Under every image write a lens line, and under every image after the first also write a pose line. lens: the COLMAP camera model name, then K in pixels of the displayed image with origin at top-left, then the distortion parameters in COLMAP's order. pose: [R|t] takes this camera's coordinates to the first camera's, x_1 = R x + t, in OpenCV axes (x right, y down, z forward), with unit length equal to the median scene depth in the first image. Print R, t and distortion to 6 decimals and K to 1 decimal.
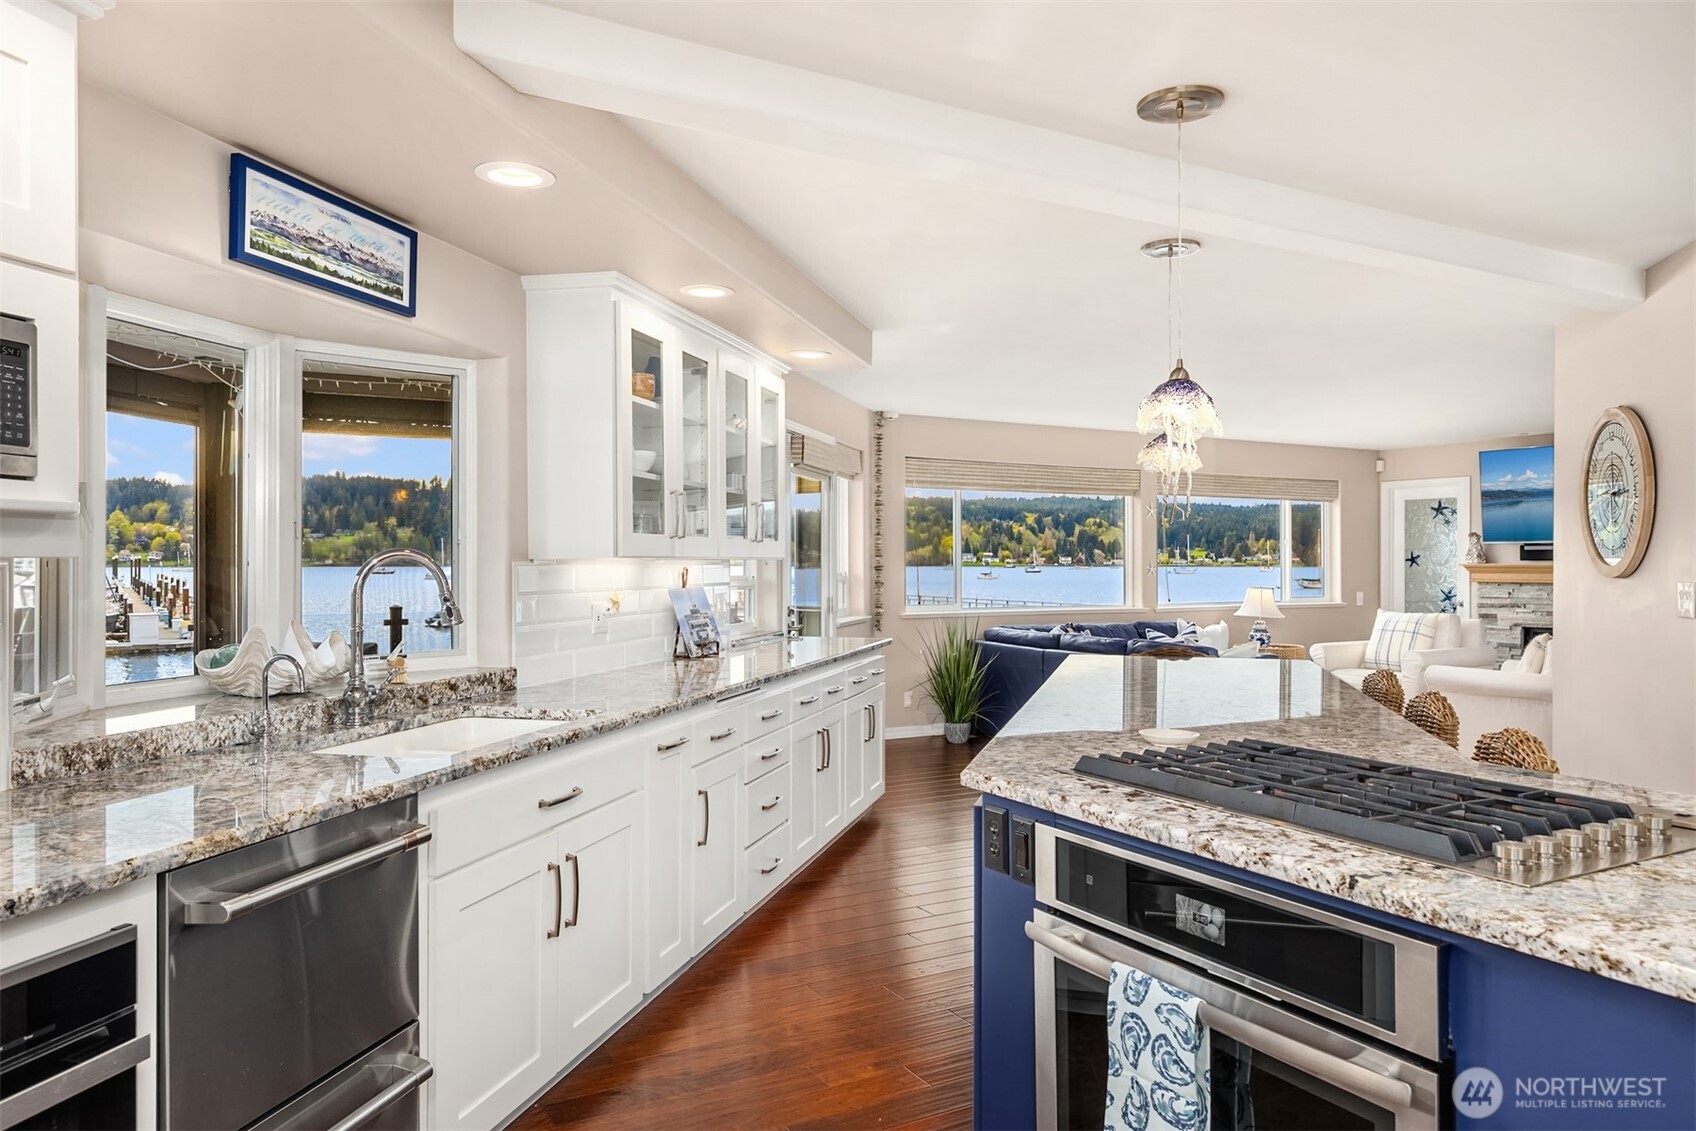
lens RADIAL K [[1155.7, 0, 837.1], [0, 1155.7, 589.9], [0, 0, 1]] dist [-0.005190, 0.008752]
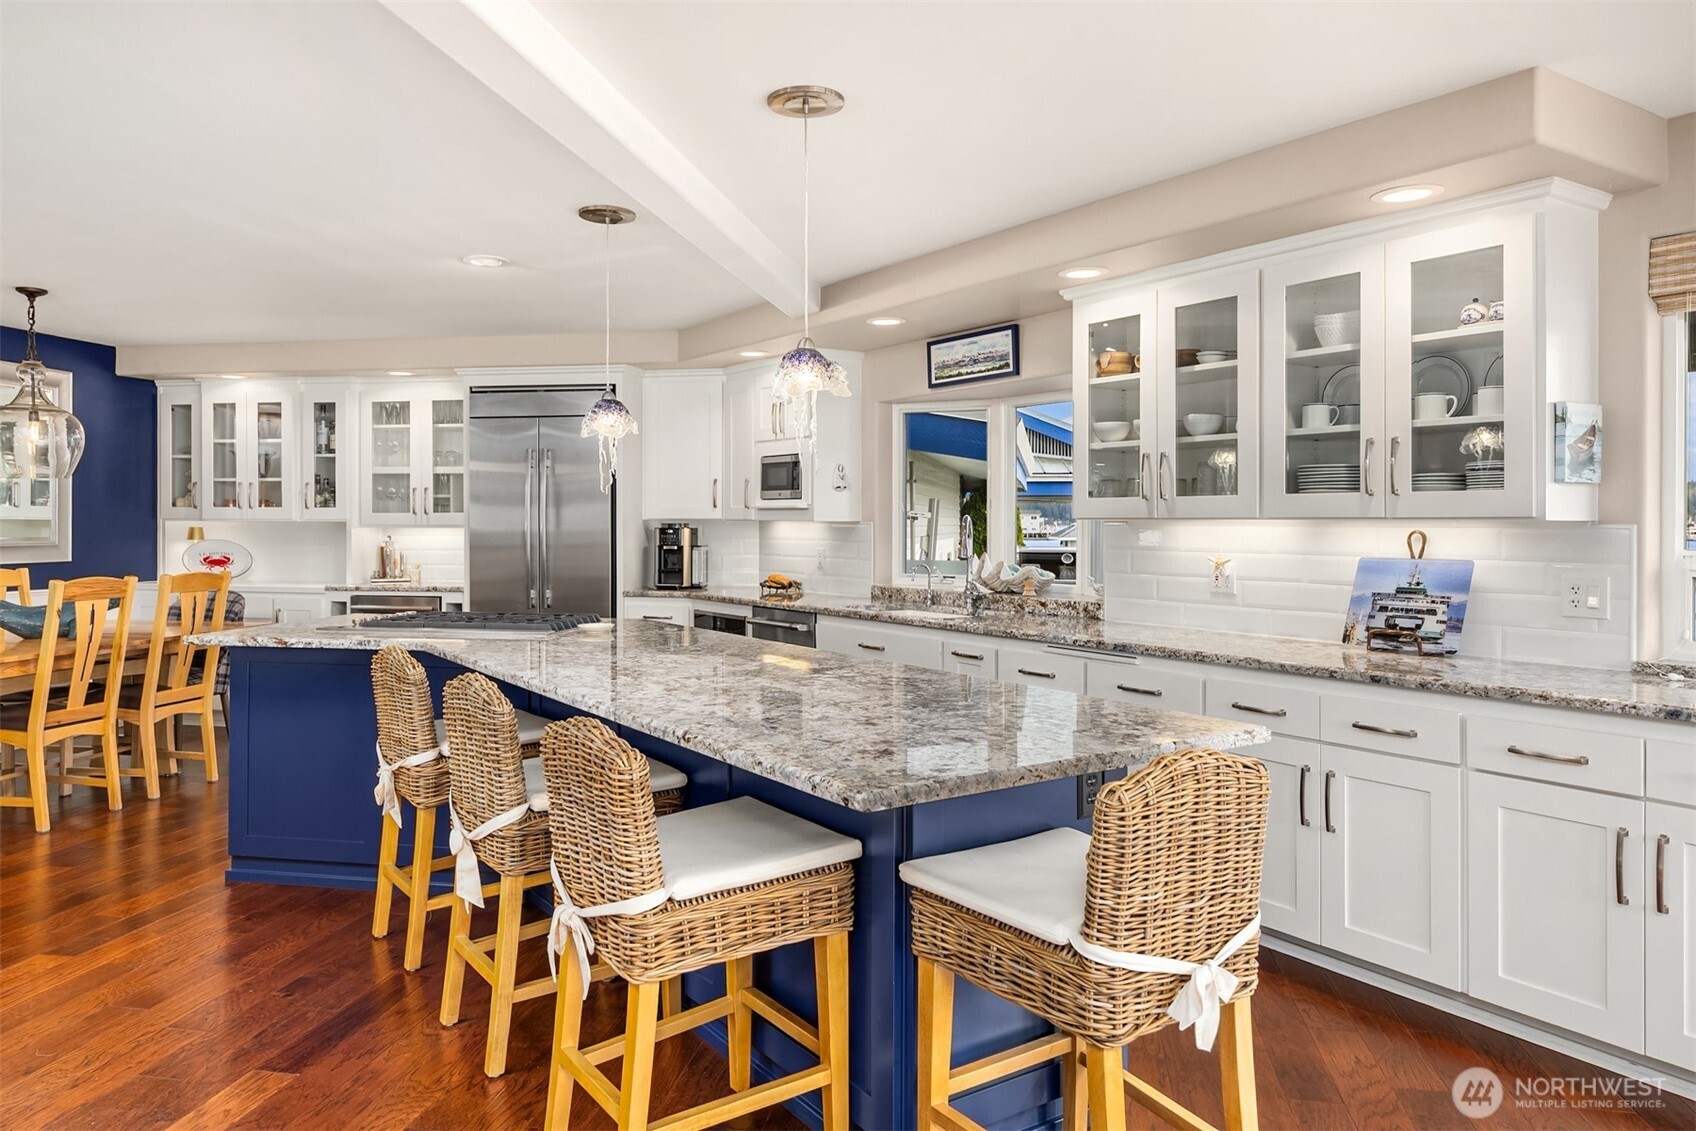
lens RADIAL K [[1155.7, 0, 819.3], [0, 1155.7, 537.7], [0, 0, 1]] dist [-0.005190, 0.008752]
pose [[-0.666125, 0.008394, -0.745793, 0.361675], [-0.020604, 0.999348, 0.029651, -0.015640], [0.745556, 0.035117, -0.665517, 0.648310]]
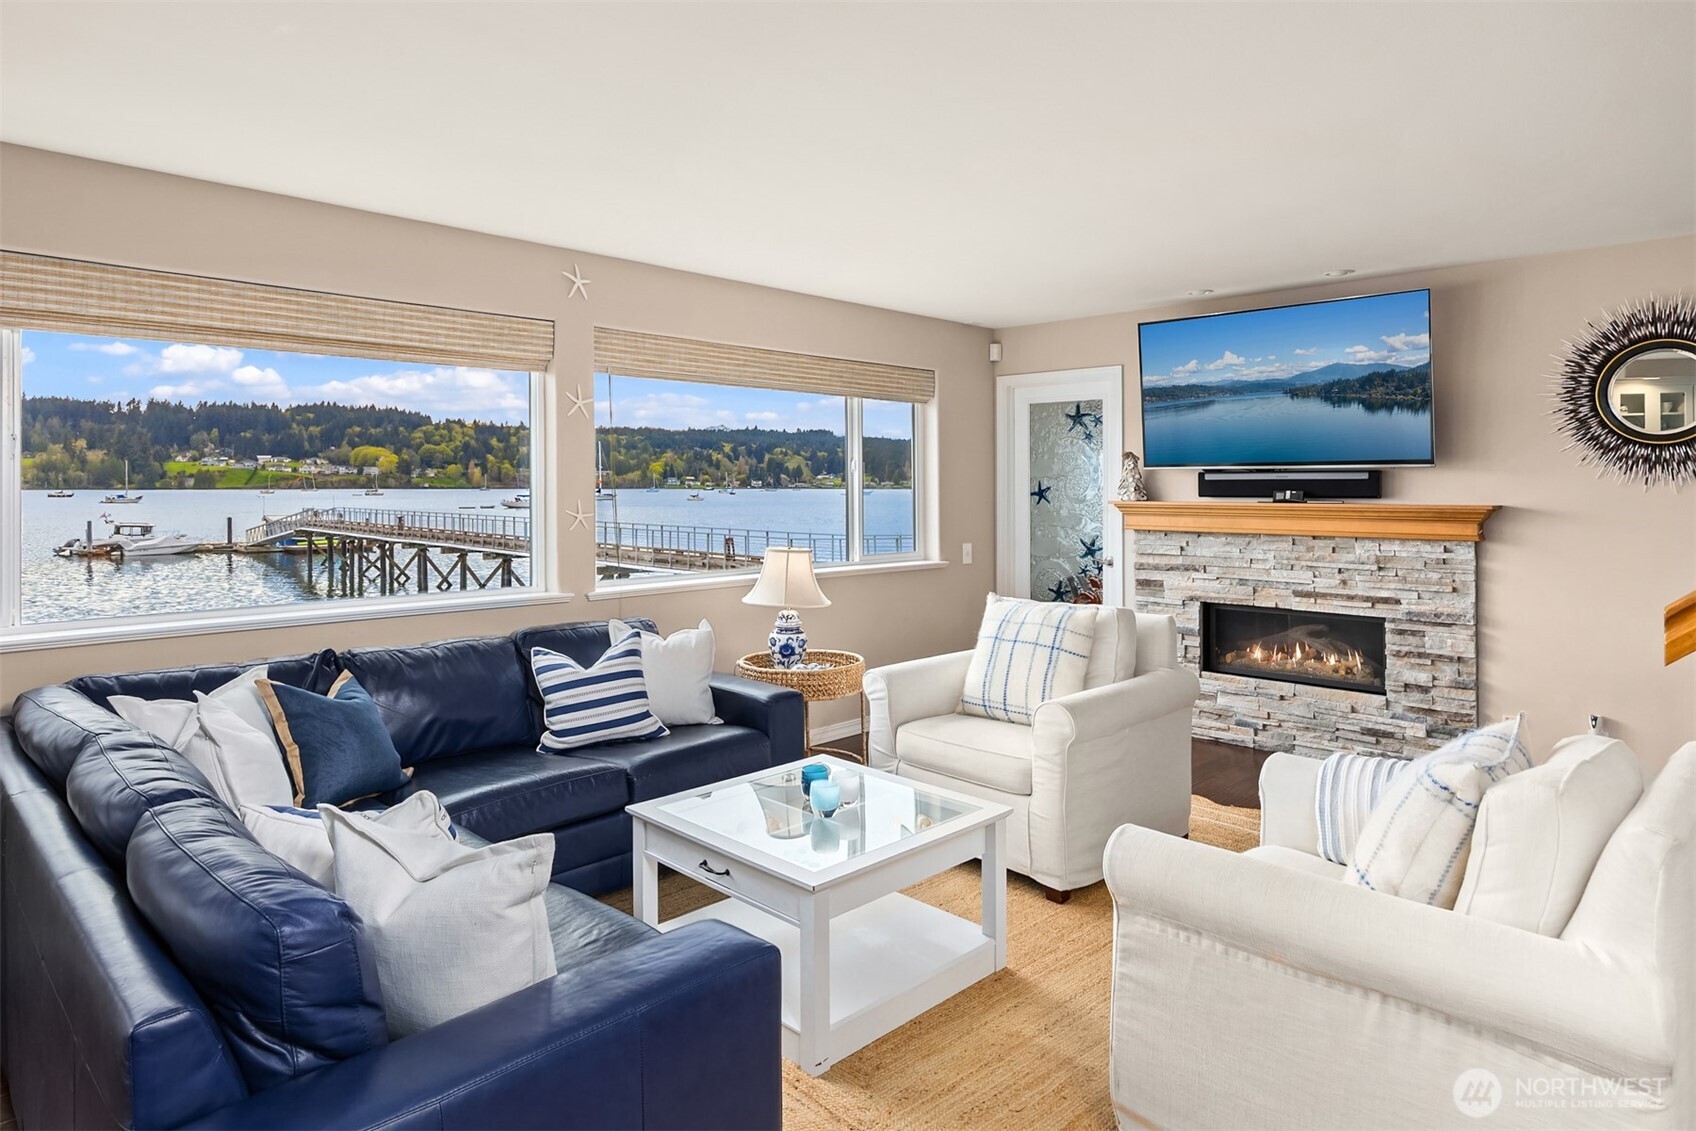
lens RADIAL K [[988.7, 0, 835.2], [0, 988.7, 504.7], [0, 0, 1]] dist [0.005092, -0.004482]
pose [[0.963635, -0.004996, 0.267177, 0.279001], [0.006070, 0.999976, -0.003191, -0.022549], [-0.267155, 0.004697, 0.963642, 0.580056]]
